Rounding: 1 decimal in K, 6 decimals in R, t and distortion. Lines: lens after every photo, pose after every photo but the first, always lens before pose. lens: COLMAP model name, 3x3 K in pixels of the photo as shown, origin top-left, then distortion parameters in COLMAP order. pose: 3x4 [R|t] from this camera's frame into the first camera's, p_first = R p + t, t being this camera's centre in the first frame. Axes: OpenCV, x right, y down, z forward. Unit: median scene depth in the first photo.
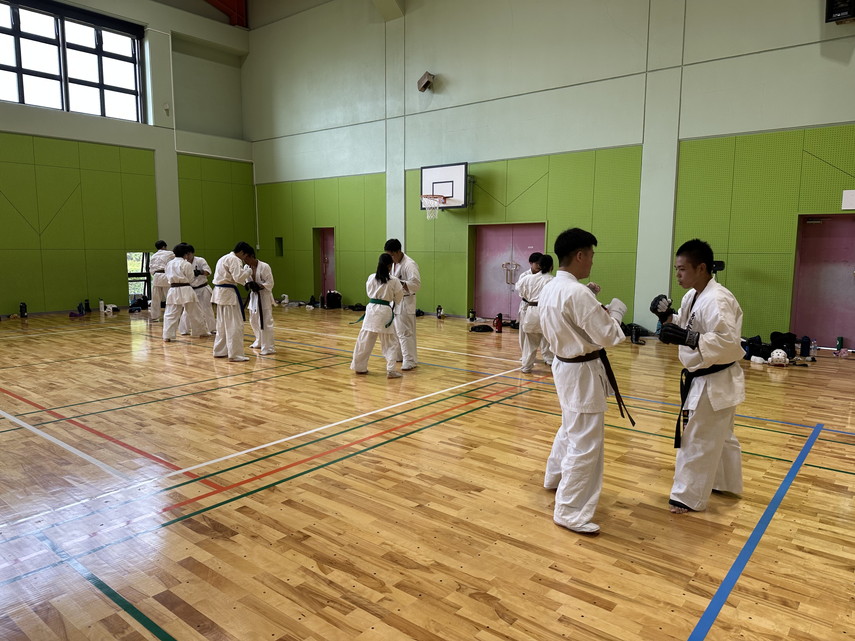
lens RADIAL K [[612.4, 0, 427.5], [0, 612.4, 320.5], [0, 0, 1]] dist [-0.005490, -0.000708]
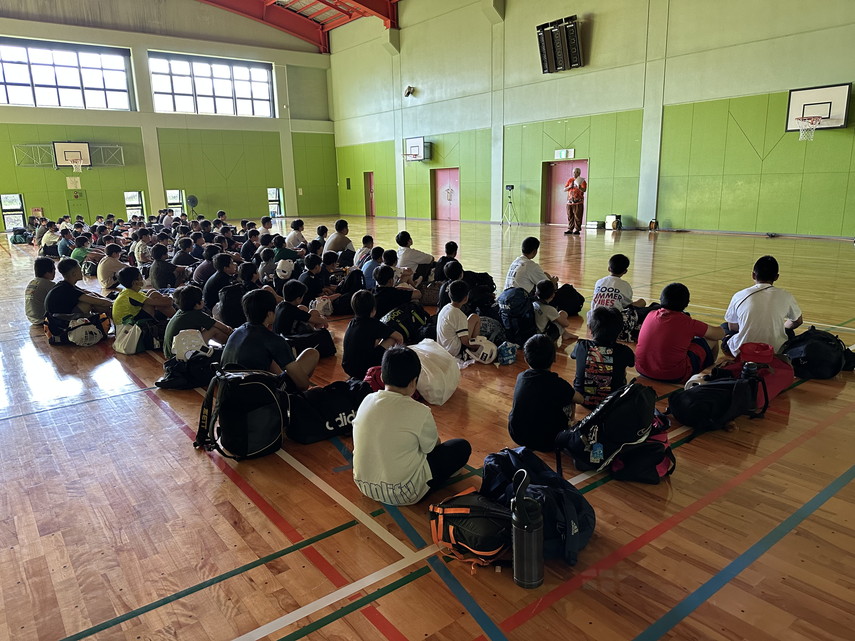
lens RADIAL K [[607.8, 0, 421.6], [0, 607.8, 326.5], [0, 0, 1]] dist [0.006527, 0.002512]
pose [[0.970369, 0.029408, -0.239833, 0.458599], [-0.001978, 0.993499, 0.113821, 0.102980], [0.241621, -0.109974, 0.964119, -0.786971]]
